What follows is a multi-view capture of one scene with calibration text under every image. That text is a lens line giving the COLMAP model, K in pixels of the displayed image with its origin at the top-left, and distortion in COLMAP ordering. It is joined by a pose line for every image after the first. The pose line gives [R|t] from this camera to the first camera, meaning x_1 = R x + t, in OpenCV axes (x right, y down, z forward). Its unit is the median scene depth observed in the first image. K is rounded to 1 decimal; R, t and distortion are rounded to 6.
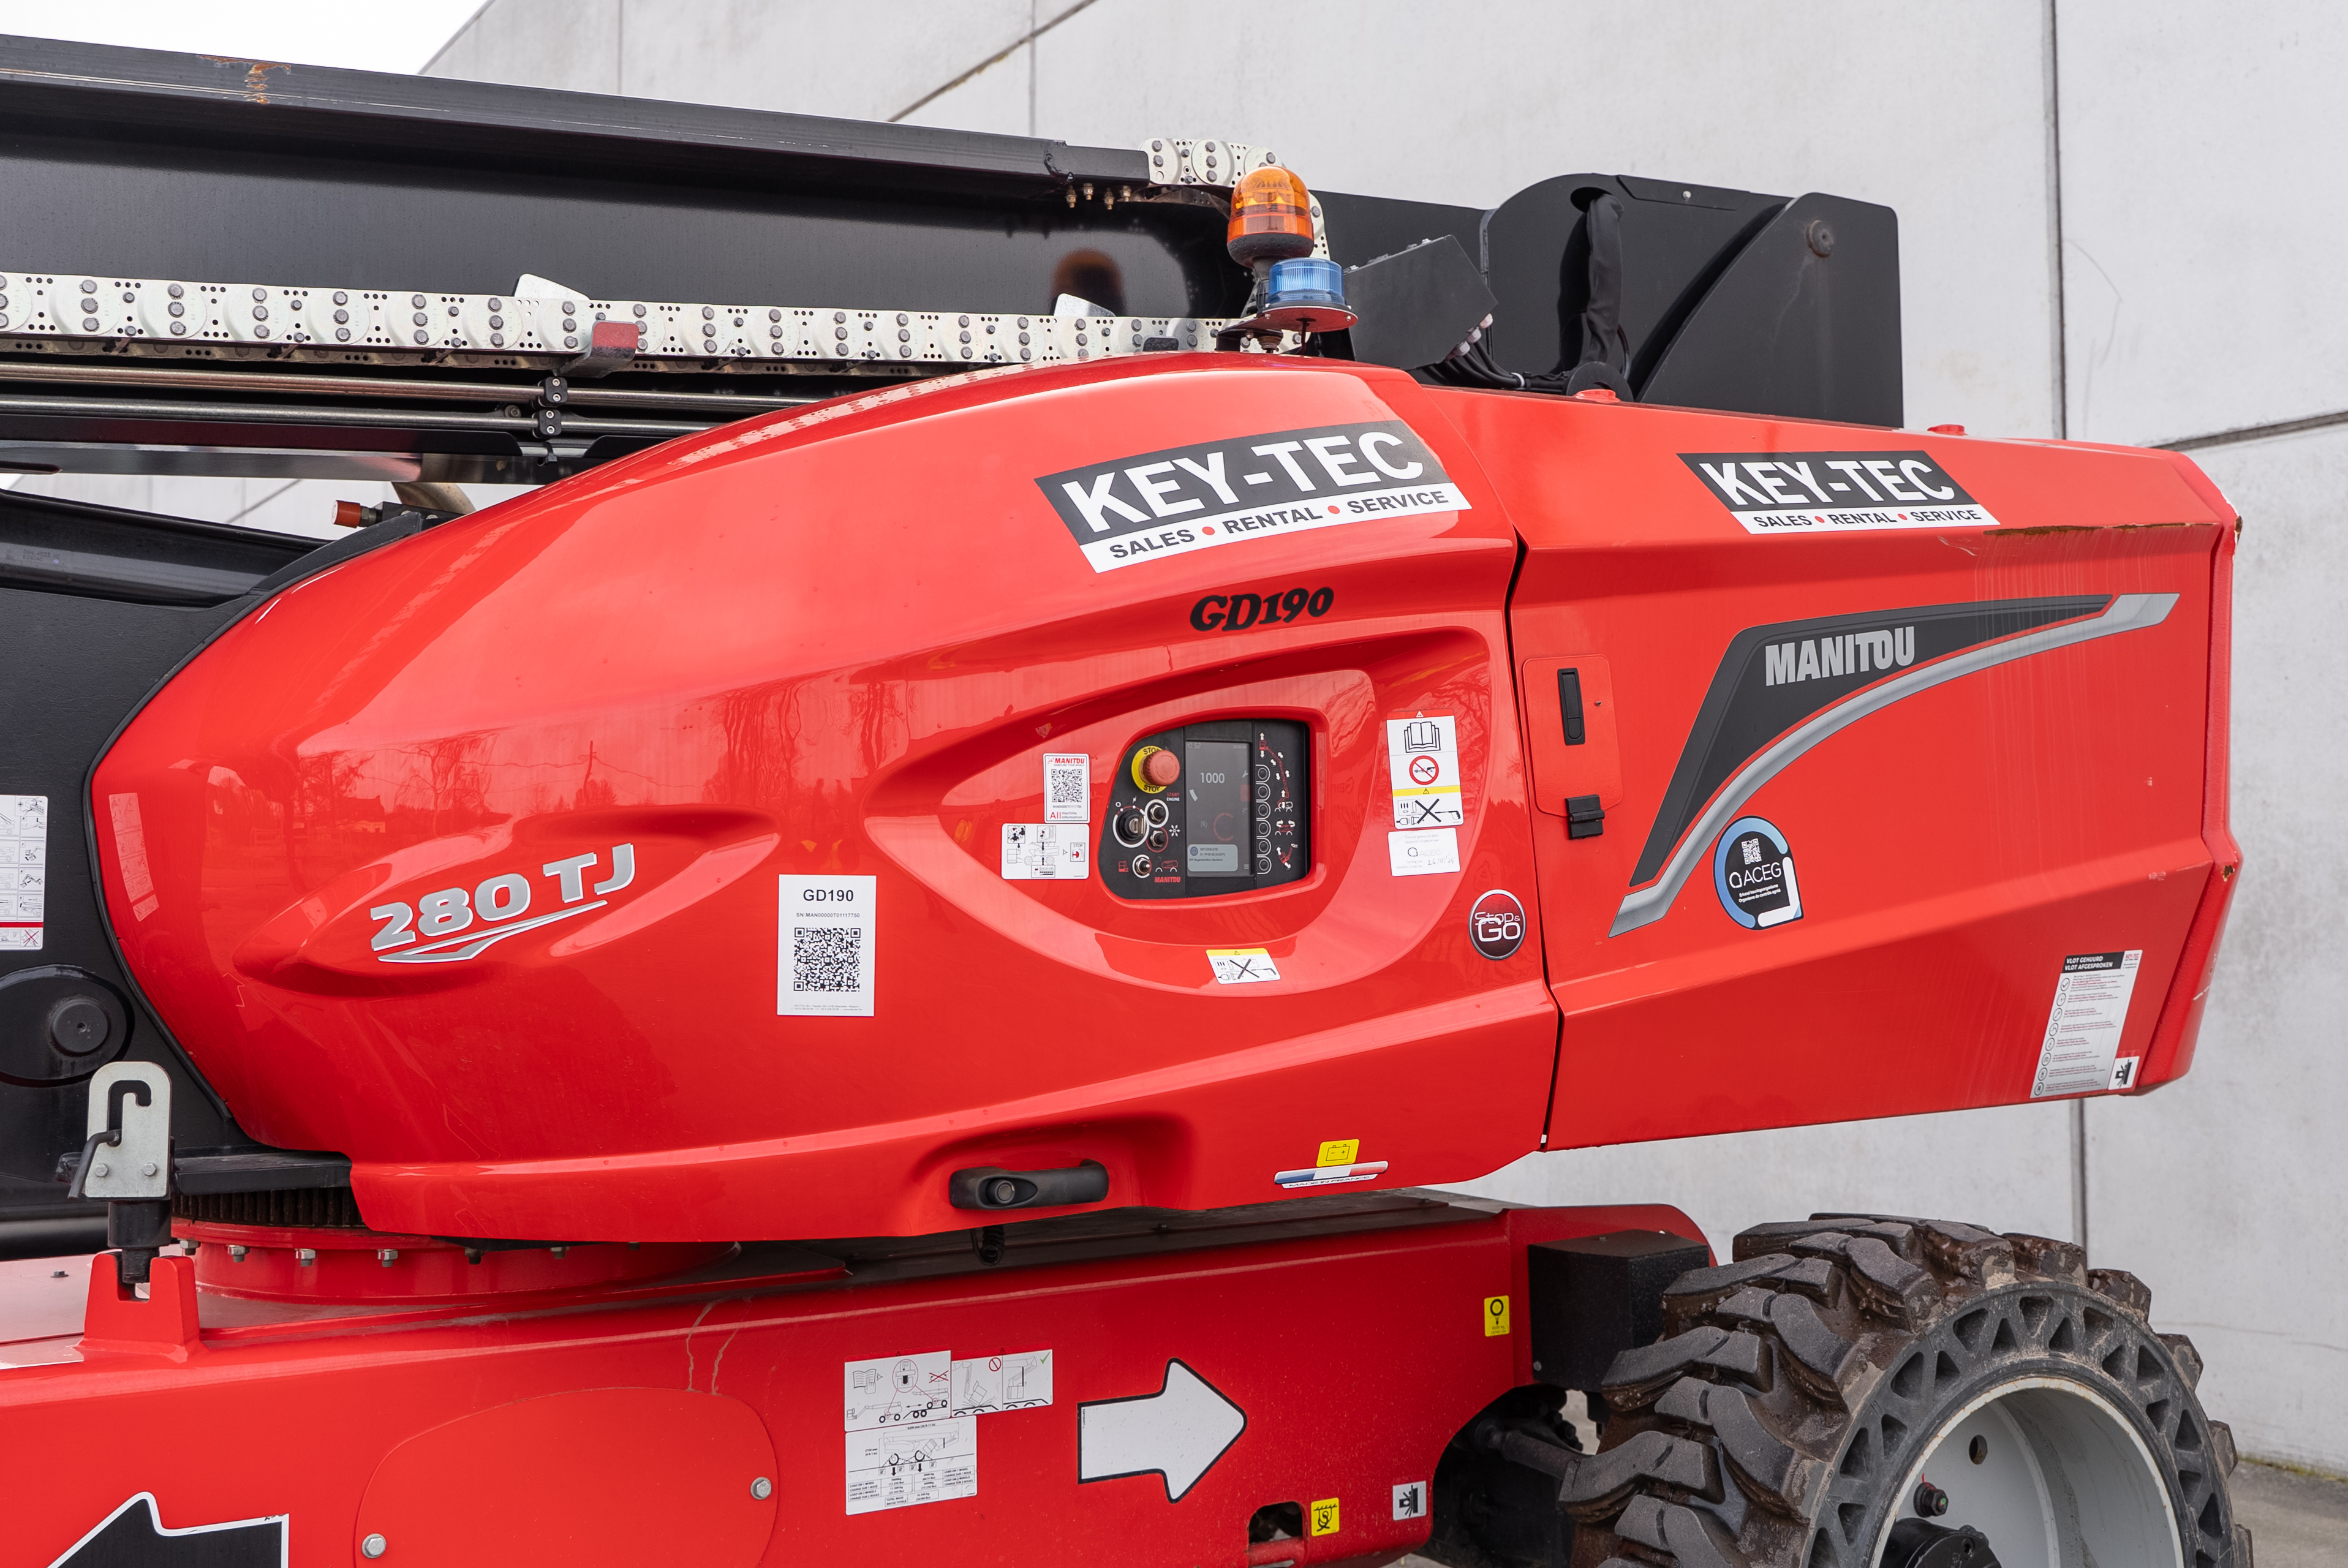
lens RADIAL K [[2314.0, 0, 1176.6], [0, 2314.0, 787.6], [0, 0, 1]] dist [-0.007248, 0.000000]
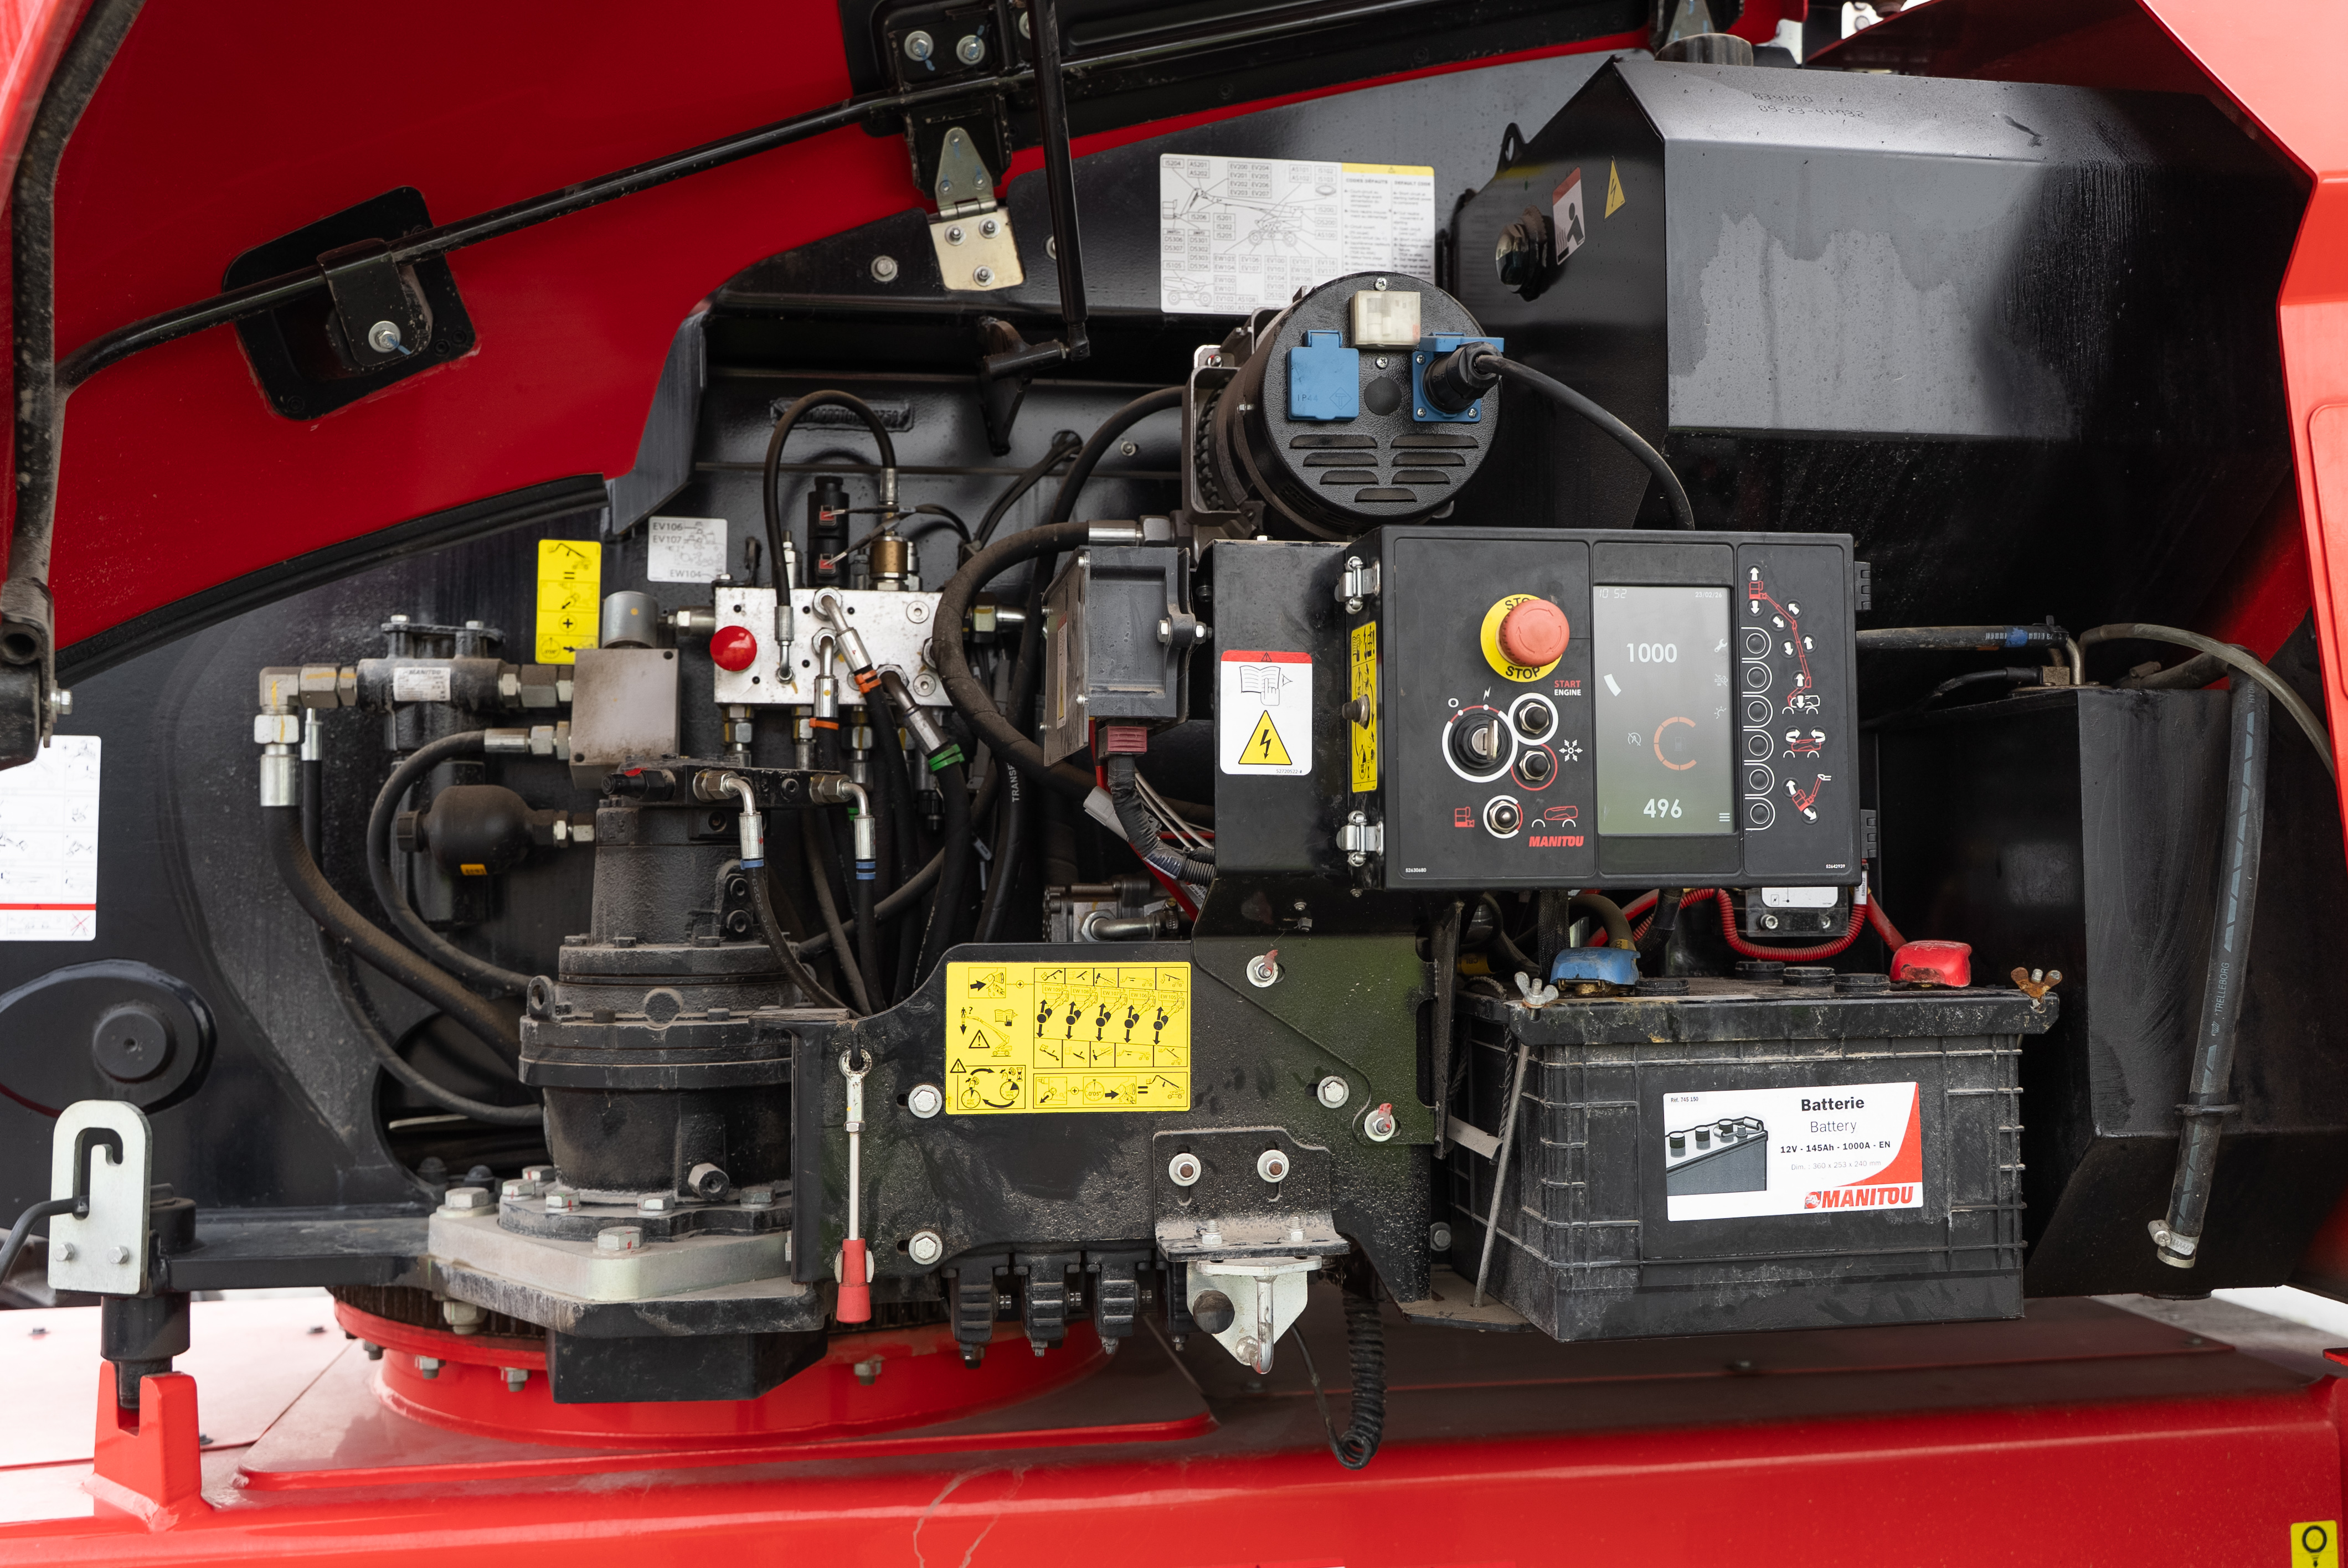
lens RADIAL K [[2044.5, 0, 1173.6], [0, 2044.5, 779.7], [0, 0, 1]] dist [0.001272, 0.005603]
pose [[0.922811, -0.015888, -0.384925, 0.088886], [0.018318, 0.999829, 0.002647, 0.020480], [0.384817, -0.009494, 0.922944, 0.477385]]
